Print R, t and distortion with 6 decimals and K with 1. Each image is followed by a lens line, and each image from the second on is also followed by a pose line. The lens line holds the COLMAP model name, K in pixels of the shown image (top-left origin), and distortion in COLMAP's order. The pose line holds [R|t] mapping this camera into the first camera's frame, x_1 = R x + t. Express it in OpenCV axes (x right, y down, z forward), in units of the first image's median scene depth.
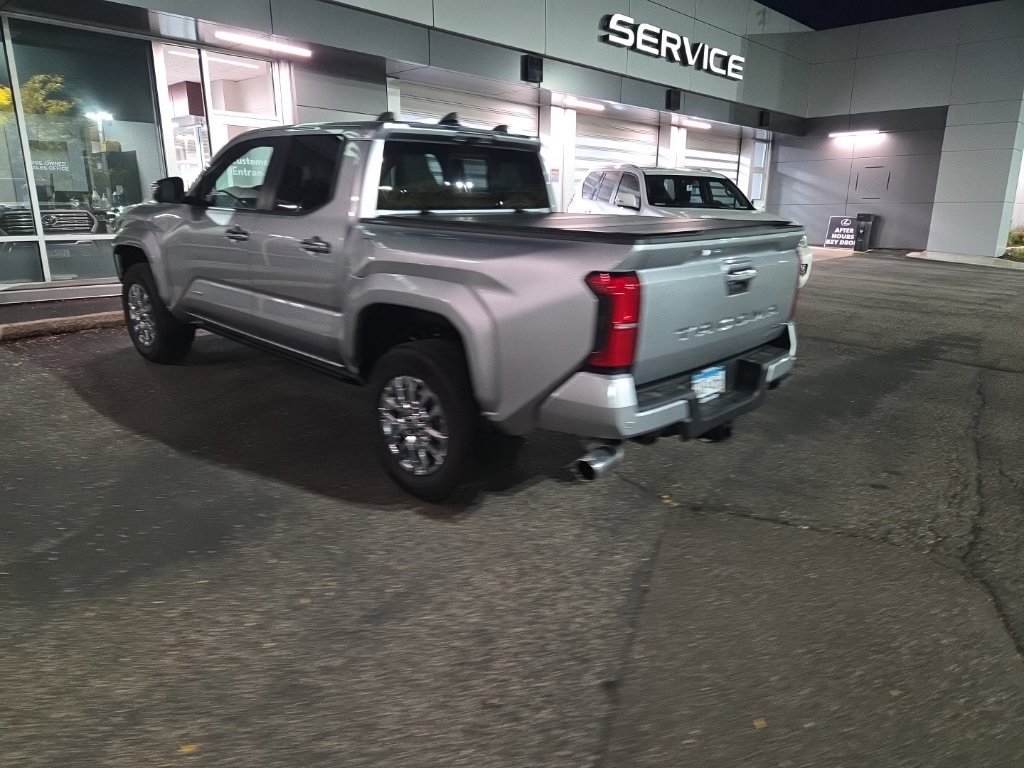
lens RADIAL K [[681.5, 0, 505.3], [0, 681.5, 387.3], [0, 0, 1]] dist [0.067428, -0.049916]
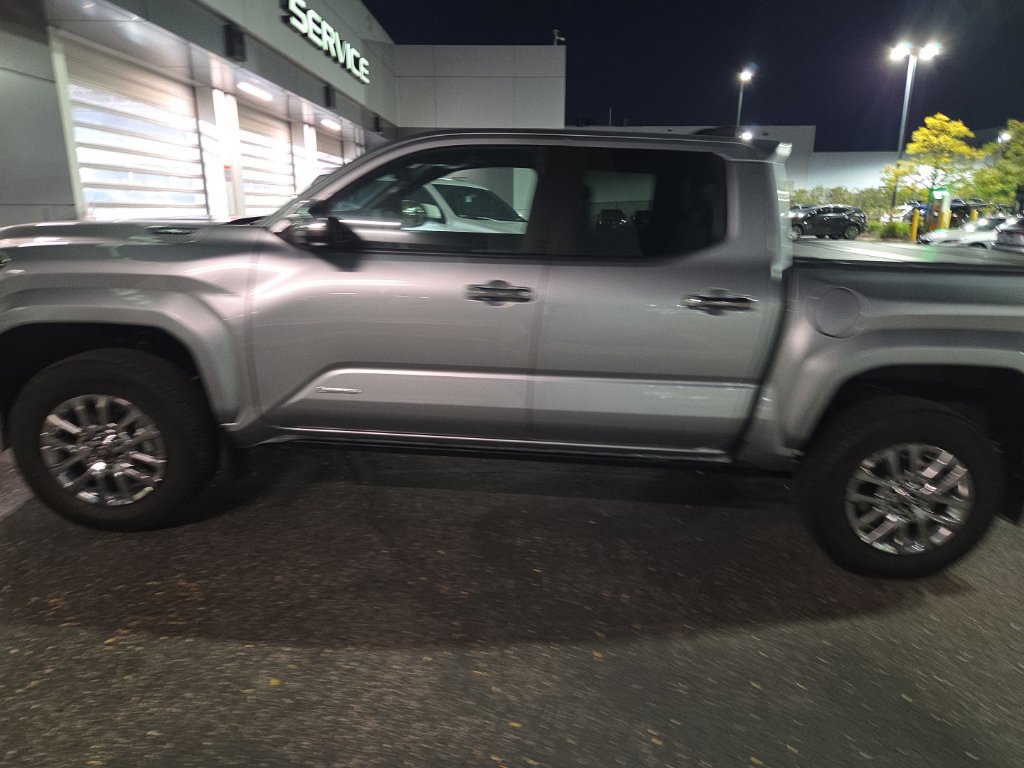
lens RADIAL K [[681.5, 0, 520.8], [0, 681.5, 380.6], [0, 0, 1]] dist [0.067428, -0.049916]
pose [[0.735637, -0.163923, 0.657242, -0.425504], [0.165590, 0.984358, 0.060168, -0.091509], [-0.656824, 0.064571, 0.751274, 0.265406]]
